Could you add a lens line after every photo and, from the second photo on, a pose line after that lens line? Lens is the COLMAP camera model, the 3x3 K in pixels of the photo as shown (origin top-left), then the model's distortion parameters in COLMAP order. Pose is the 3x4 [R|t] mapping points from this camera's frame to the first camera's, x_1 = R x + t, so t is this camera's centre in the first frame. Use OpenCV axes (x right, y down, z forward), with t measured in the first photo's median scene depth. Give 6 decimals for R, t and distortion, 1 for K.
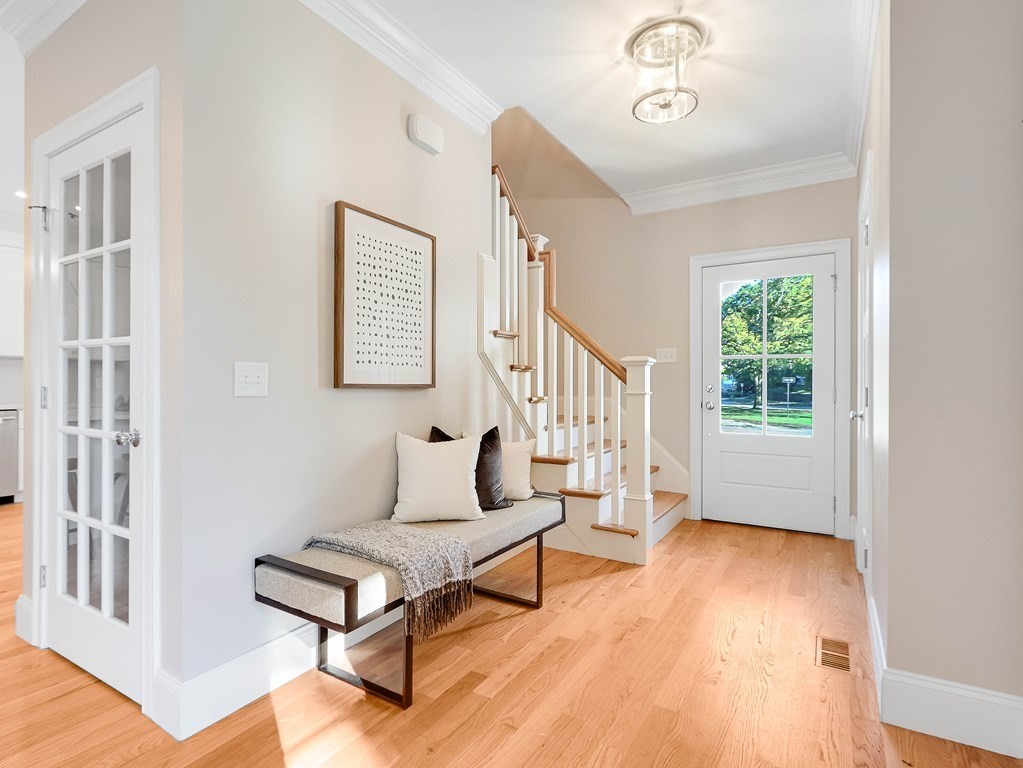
lens RADIAL K [[536.4, 0, 509.8], [0, 536.4, 380.8], [0, 0, 1]] dist [-0.004701, -0.001050]
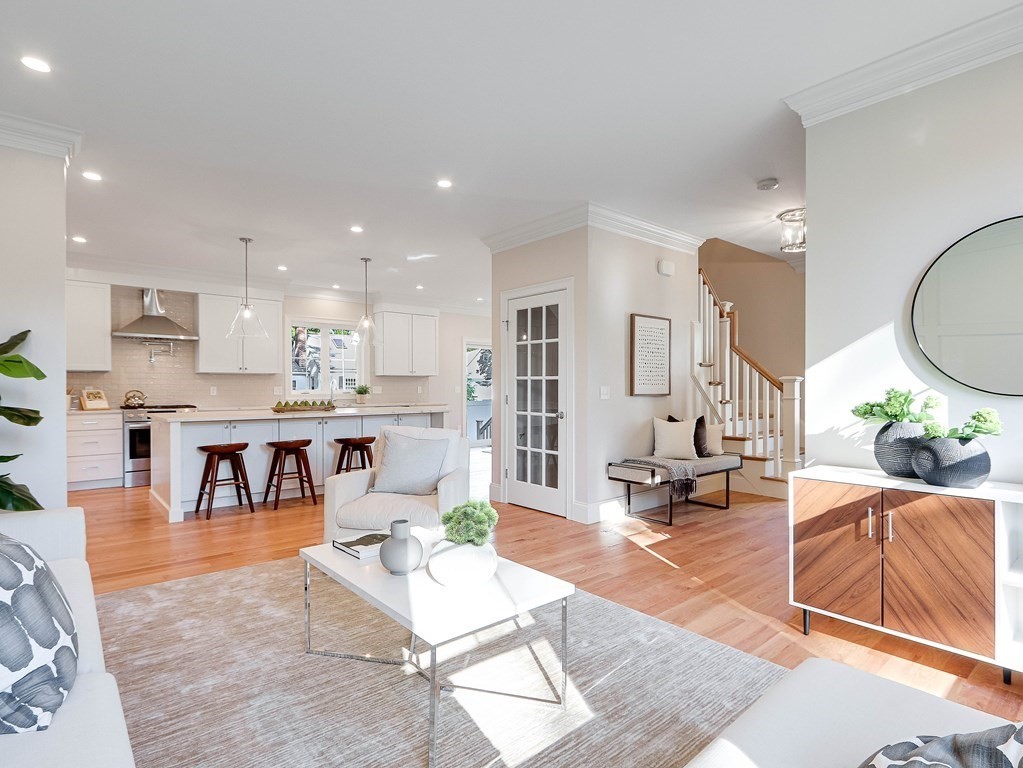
lens RADIAL K [[536.4, 0, 505.8], [0, 536.4, 390.3], [0, 0, 1]] dist [-0.004701, -0.001050]
pose [[0.945913, -0.000254, -0.324421, -0.059459], [0.004895, 0.999897, 0.013490, -0.028937], [0.324384, -0.014348, 0.945817, -0.867561]]
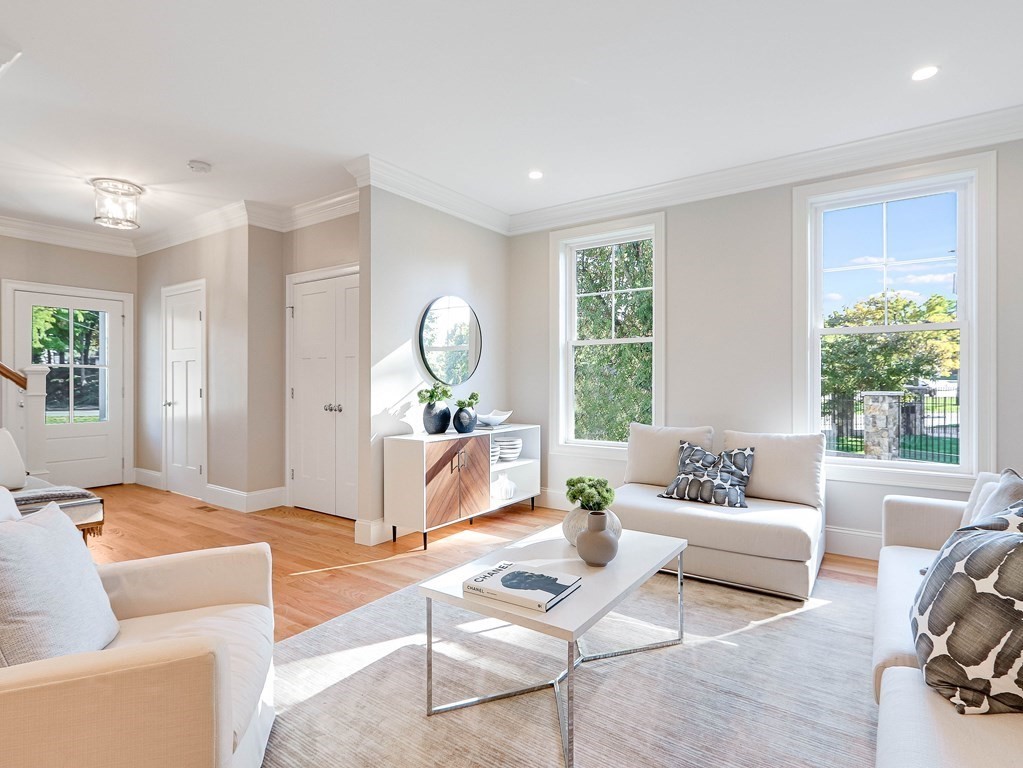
lens RADIAL K [[536.4, 0, 510.1], [0, 536.4, 382.5], [0, 0, 1]] dist [-0.004701, -0.001050]
pose [[0.070162, -0.003239, 0.997530, -0.991526], [-0.005086, 0.999981, 0.003604, -0.020030], [-0.997523, -0.005326, 0.070144, -0.268399]]
